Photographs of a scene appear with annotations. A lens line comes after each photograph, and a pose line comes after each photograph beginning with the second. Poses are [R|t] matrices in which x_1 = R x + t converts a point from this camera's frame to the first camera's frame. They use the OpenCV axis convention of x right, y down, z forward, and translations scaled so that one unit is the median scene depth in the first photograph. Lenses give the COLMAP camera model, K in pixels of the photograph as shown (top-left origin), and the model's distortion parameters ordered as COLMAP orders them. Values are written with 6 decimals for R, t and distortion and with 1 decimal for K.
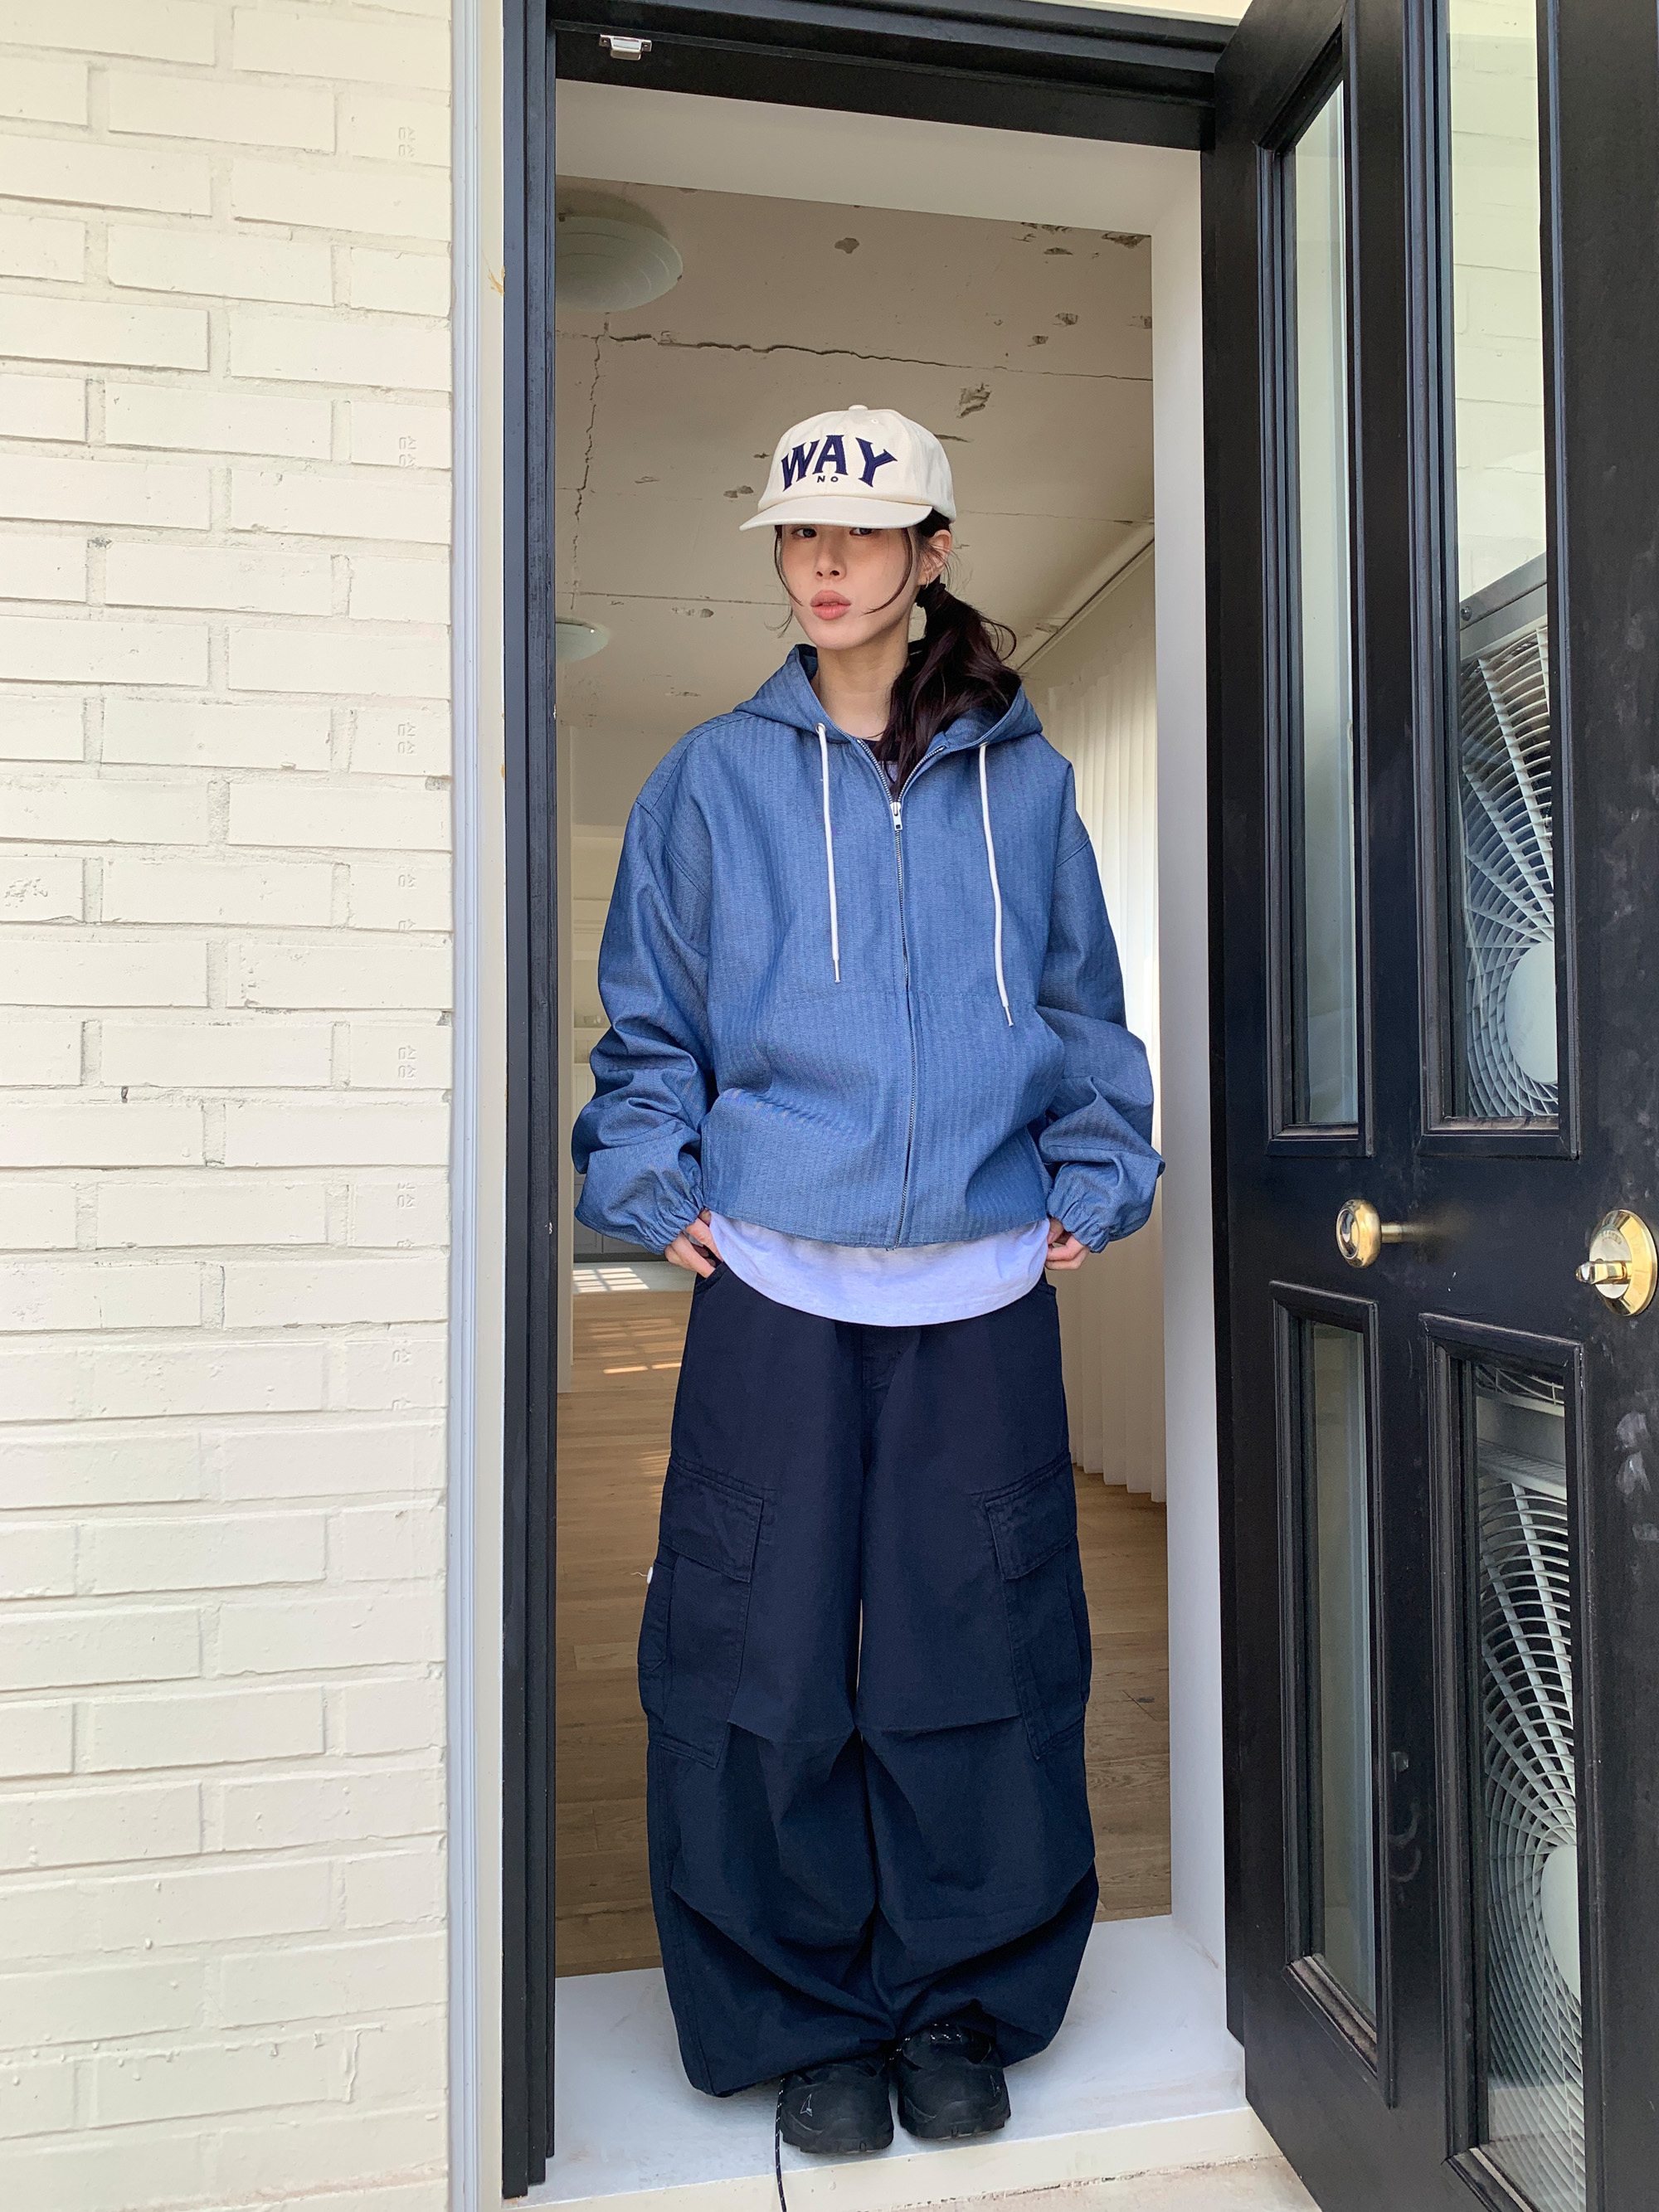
lens RADIAL K [[1683.2, 0, 824.4], [0, 1683.2, 1077.4], [0, 0, 1]] dist [0.055346, -0.135773]
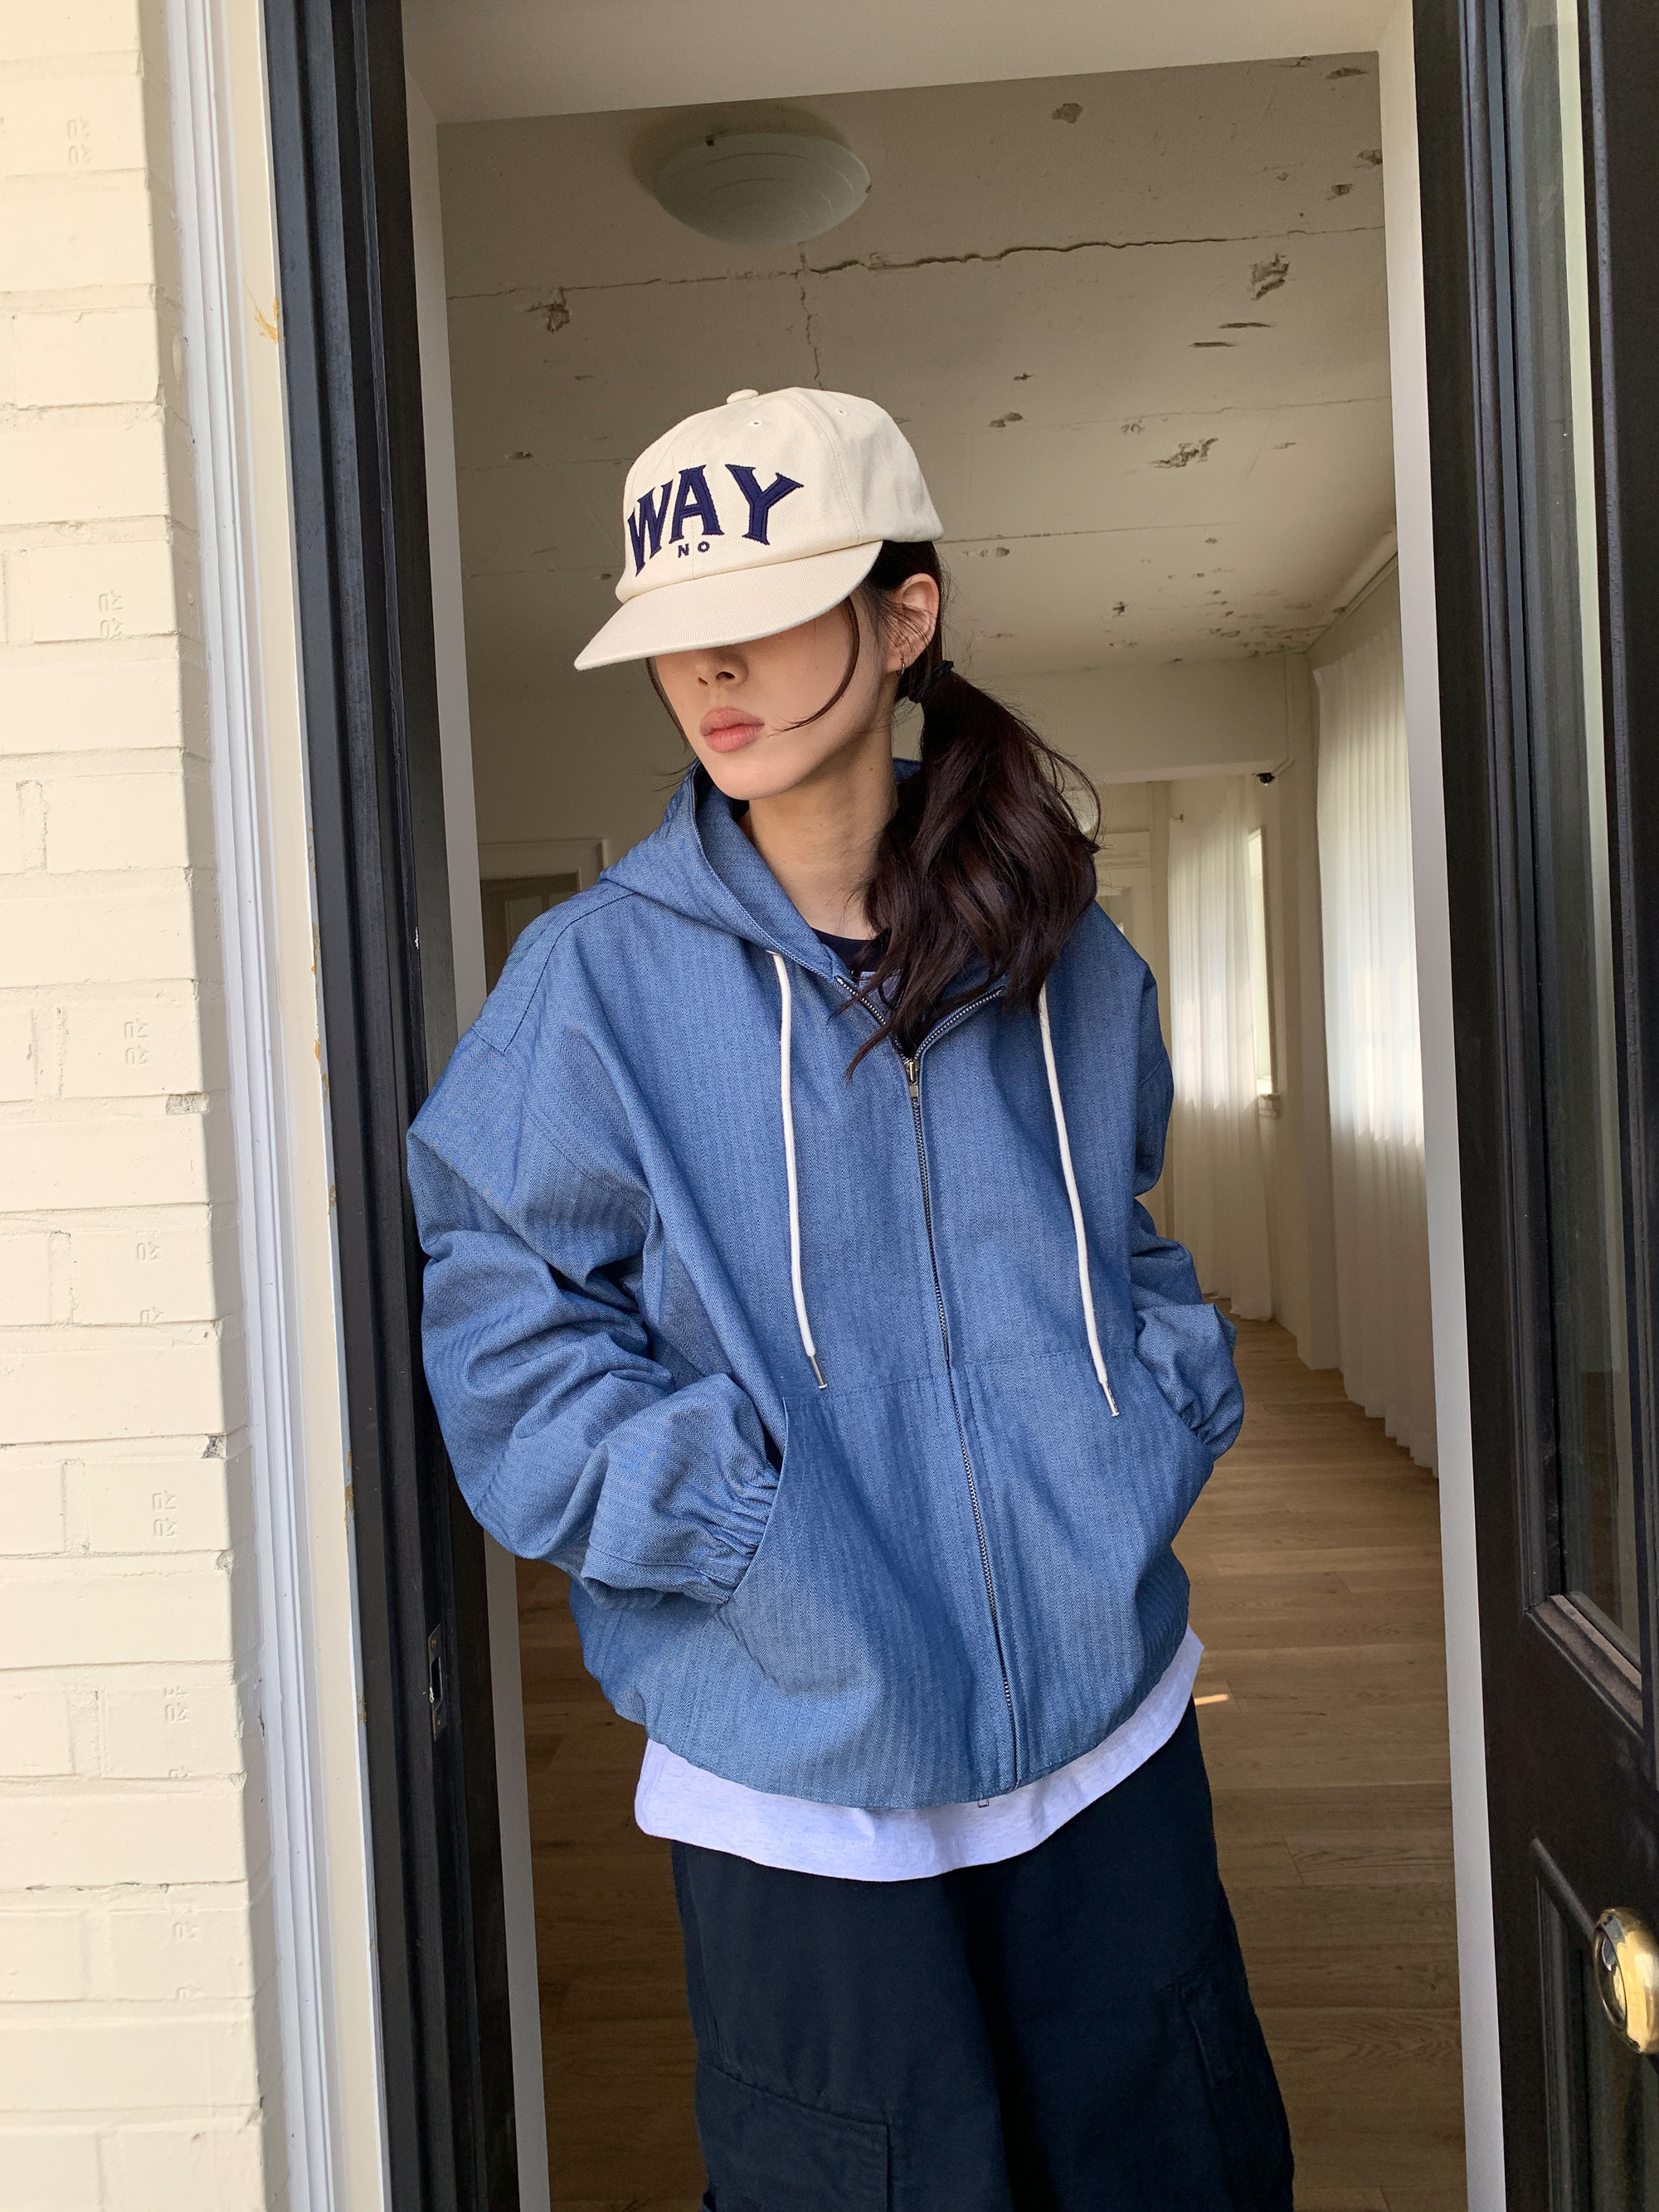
lens RADIAL K [[1698.3, 0, 838.1], [0, 1698.3, 1096.0], [0, 0, 1]] dist [0.000177, 0.010538]
pose [[0.971088, -0.037333, -0.235785, 0.188807], [0.053198, 0.996702, 0.061282, -0.205624], [0.232720, -0.072054, 0.969871, 0.398417]]
